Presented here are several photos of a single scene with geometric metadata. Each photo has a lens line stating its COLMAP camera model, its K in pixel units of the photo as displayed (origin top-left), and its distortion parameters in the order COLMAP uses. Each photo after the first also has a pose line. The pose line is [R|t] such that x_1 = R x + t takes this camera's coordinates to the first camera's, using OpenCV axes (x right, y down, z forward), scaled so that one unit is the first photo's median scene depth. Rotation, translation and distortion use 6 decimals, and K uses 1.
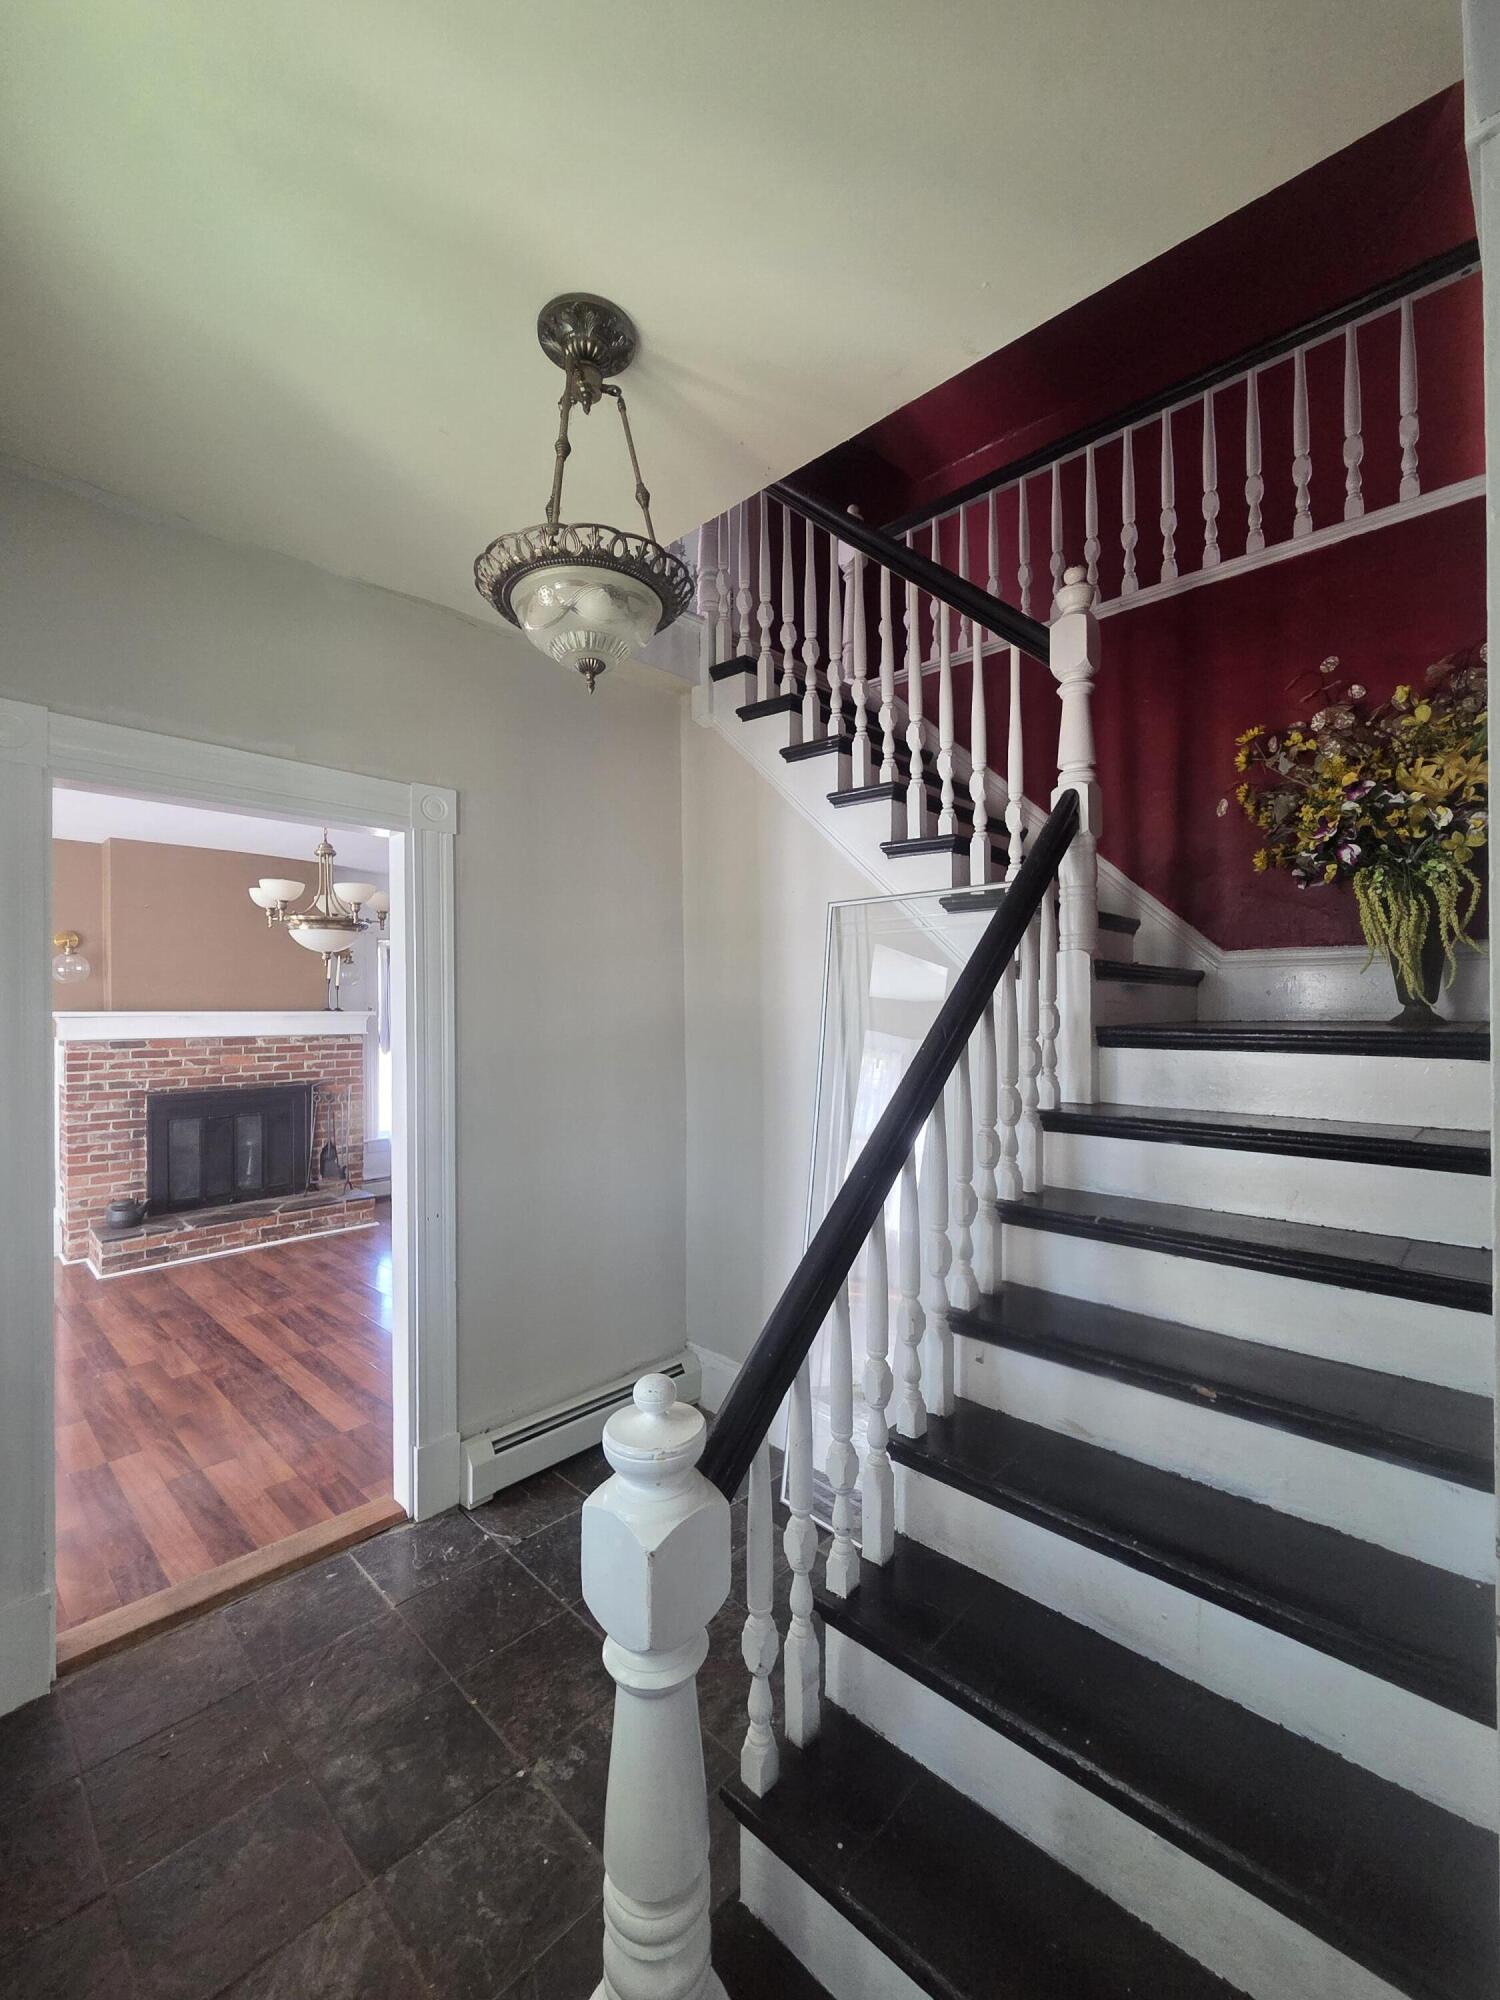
lens RADIAL K [[822.9, 0, 754.8], [0, 822.9, 1012.6], [0, 0, 1]] dist [0.000985, 0.001405]
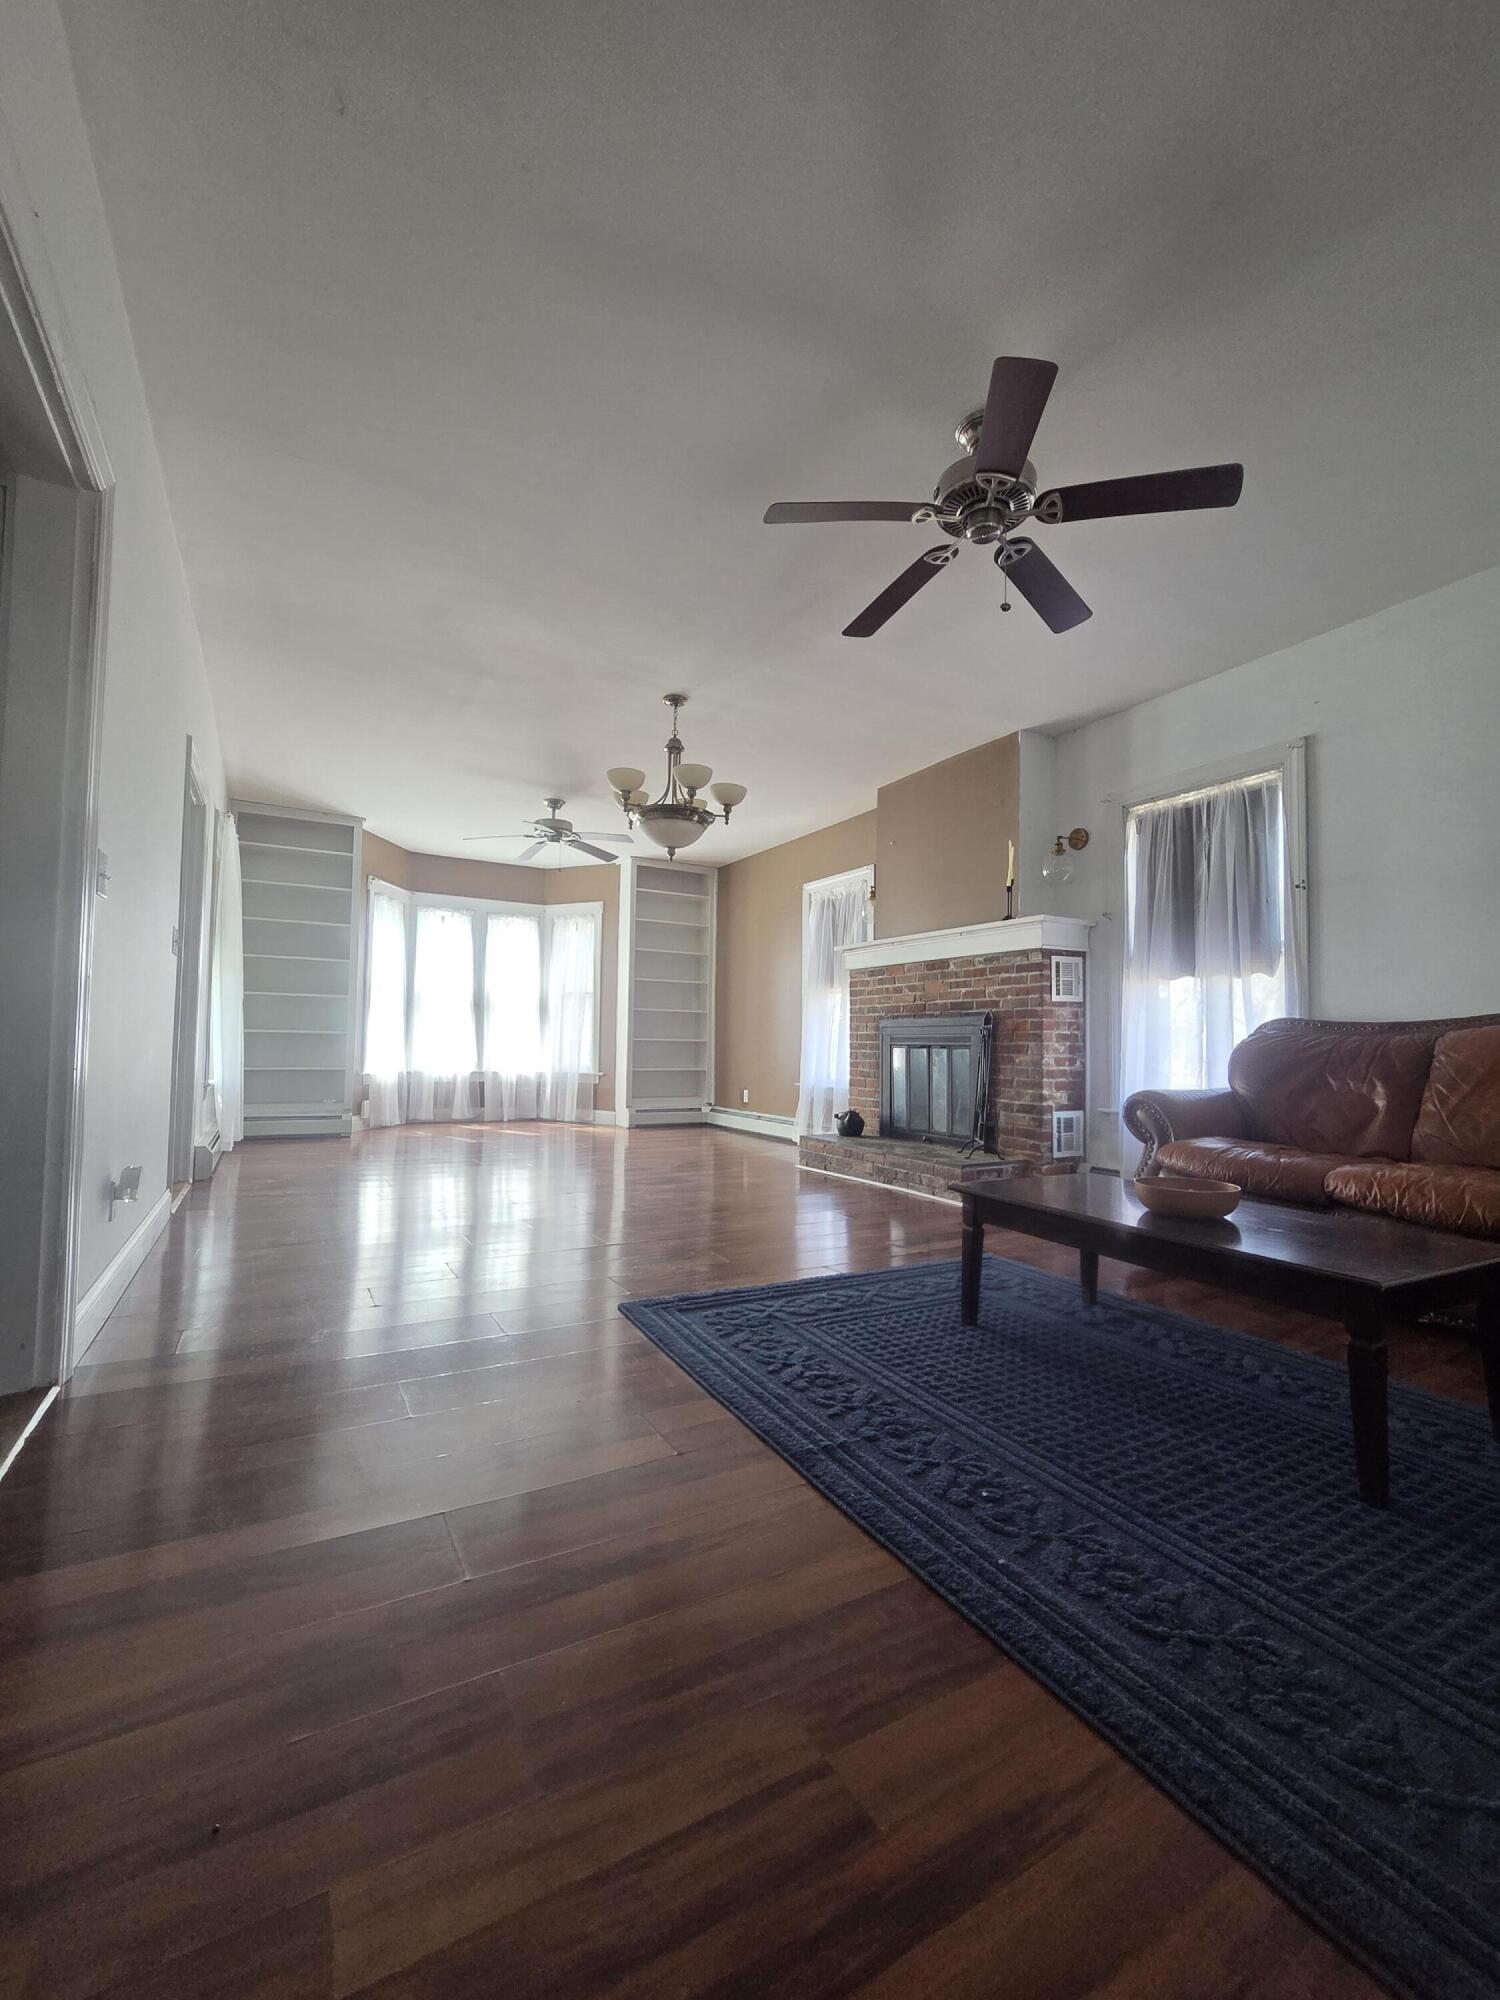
lens RADIAL K [[822.9, 0, 749.4], [0, 822.9, 1006.5], [0, 0, 1]] dist [0.000985, 0.001405]
pose [[-0.282199, -0.040000, -0.958522, 0.355910], [-0.013369, 0.999197, -0.037761, 0.138830], [0.959263, 0.002158, -0.282508, 1.257174]]
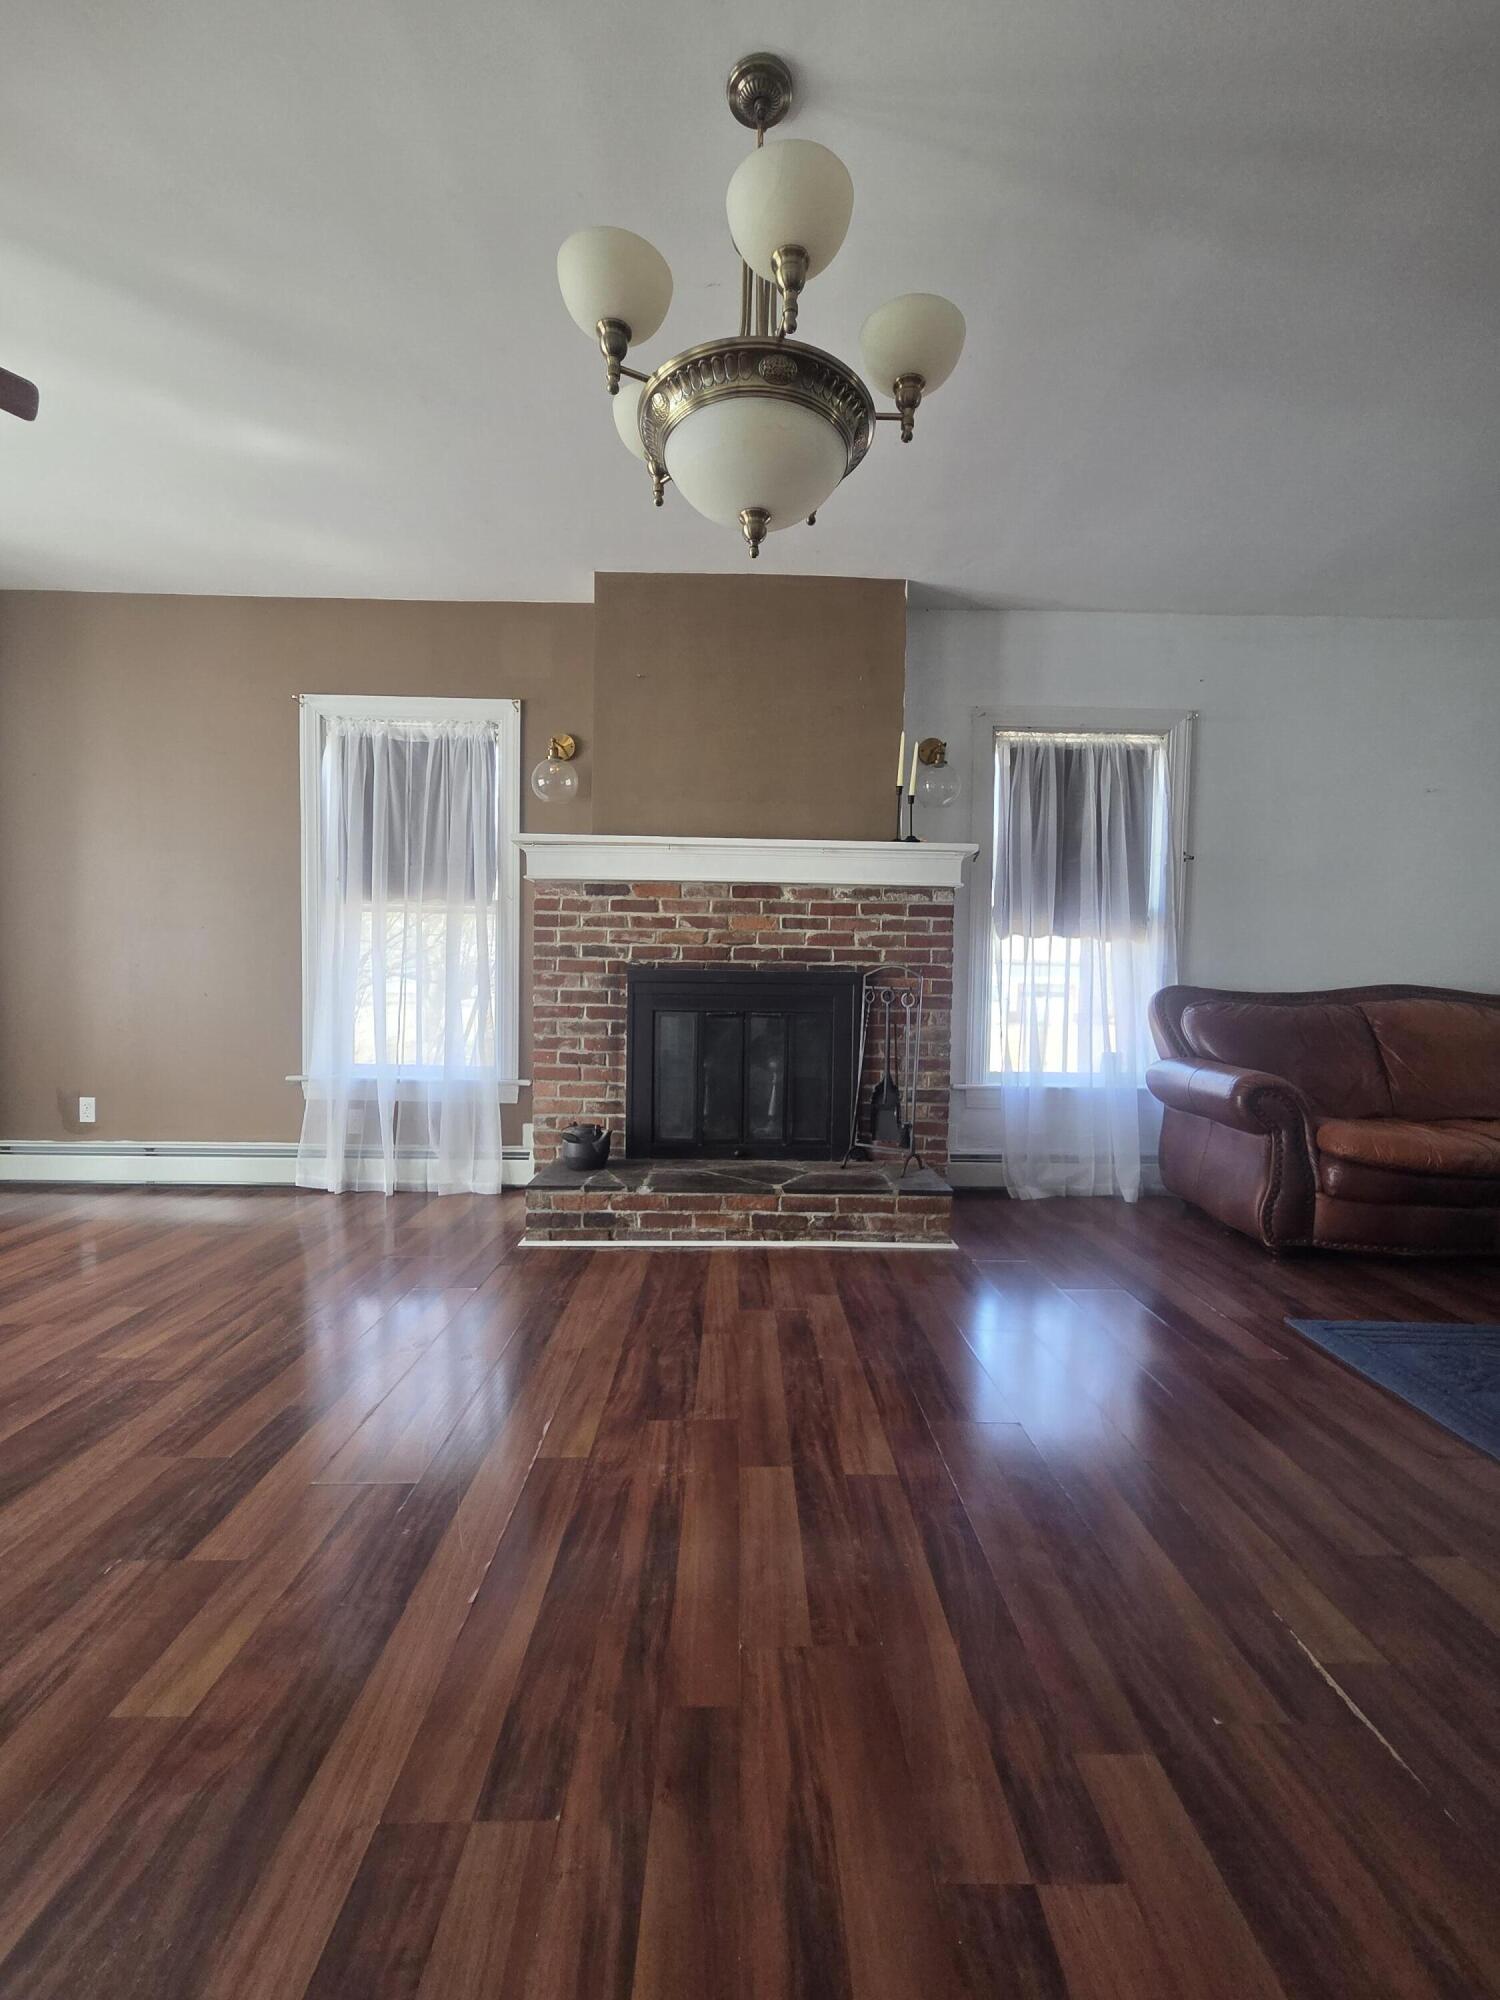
lens RADIAL K [[822.9, 0, 744.9], [0, 822.9, 1009.1], [0, 0, 1]] dist [0.000985, 0.001405]
pose [[0.698663, 0.041070, -0.714271, -0.238447], [-0.022340, 0.999117, 0.035596, 0.117859], [0.715102, -0.008913, 0.698963, 0.683045]]
